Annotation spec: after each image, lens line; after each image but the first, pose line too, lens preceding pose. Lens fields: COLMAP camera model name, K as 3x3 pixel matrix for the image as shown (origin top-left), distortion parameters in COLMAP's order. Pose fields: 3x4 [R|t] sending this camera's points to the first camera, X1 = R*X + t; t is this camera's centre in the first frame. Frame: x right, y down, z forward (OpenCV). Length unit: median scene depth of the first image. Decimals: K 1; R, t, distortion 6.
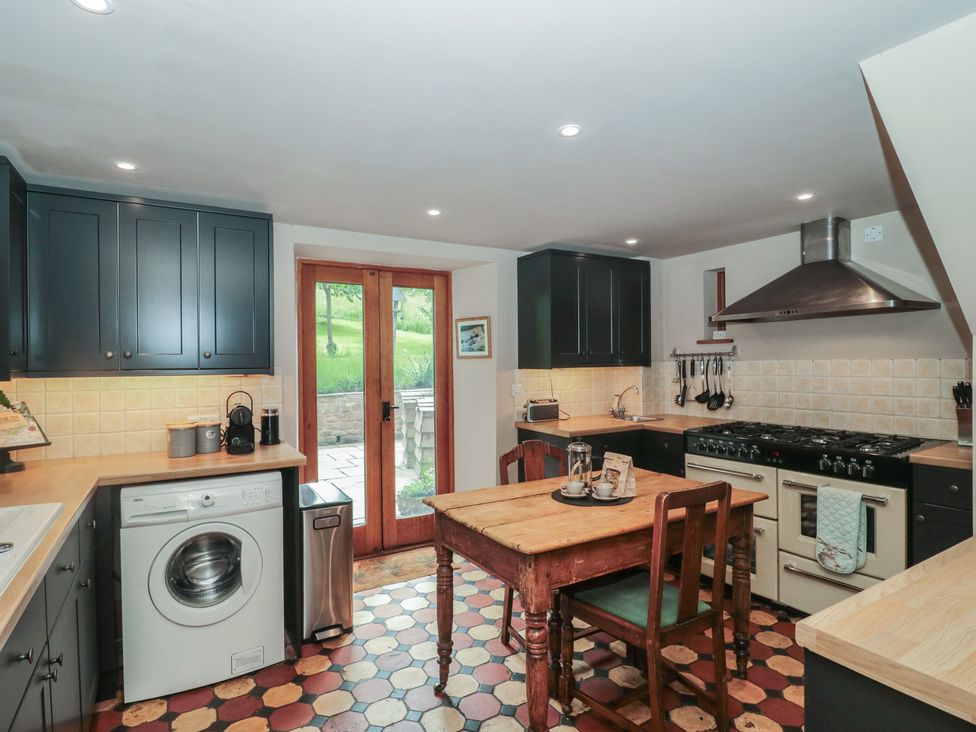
lens RADIAL K [[515.3, 0, 500.8], [0, 515.3, 365.1], [0, 0, 1]] dist [0.001911, -0.013638]
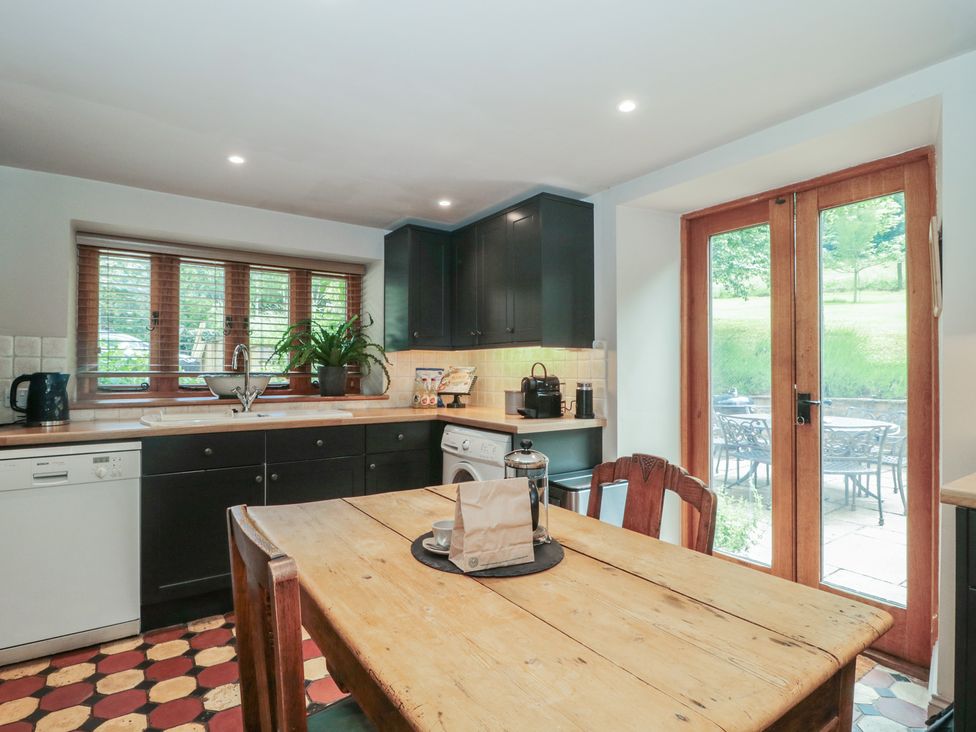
lens RADIAL K [[572.0, 0, 522.4], [0, 572.0, 367.7], [0, 0, 1]] dist [-0.000006, -0.000012]
pose [[0.029399, 0.001744, -0.999566, 0.755526], [-0.007276, 0.999972, 0.001530, 0.063576], [0.999541, 0.007228, 0.029411, 0.984223]]
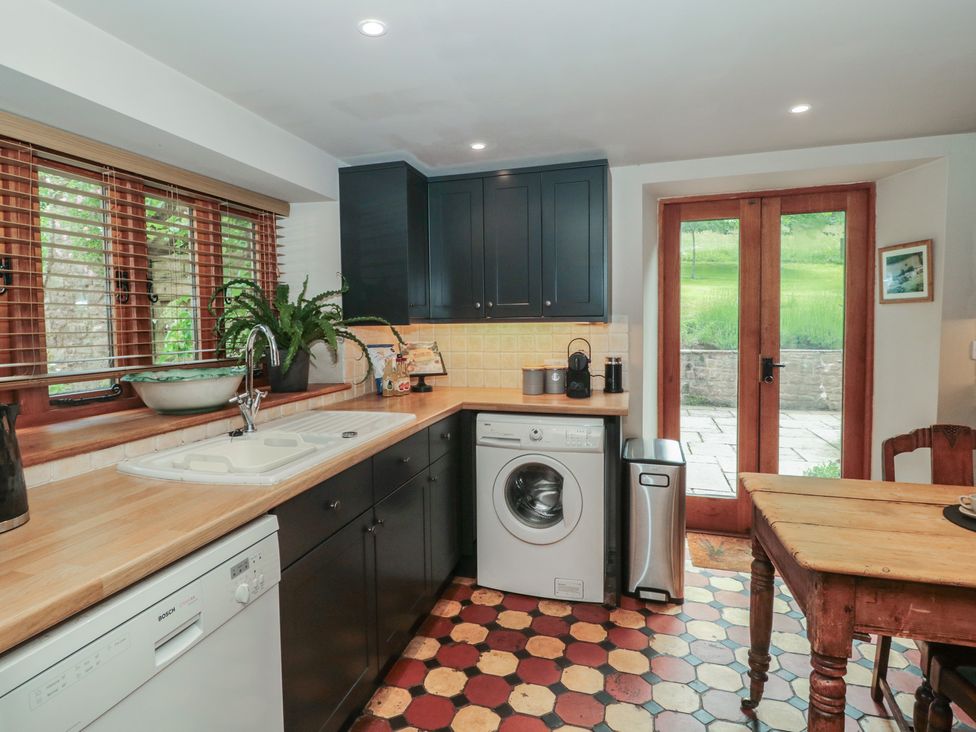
lens RADIAL K [[553.5, 0, 473.2], [0, 553.5, 351.1], [0, 0, 1]] dist [0.003199, -0.015334]
pose [[0.654455, 0.039294, -0.755079, 0.213659], [0.004781, 0.998414, 0.056102, 0.013483], [0.756085, -0.040326, 0.653229, 0.107818]]
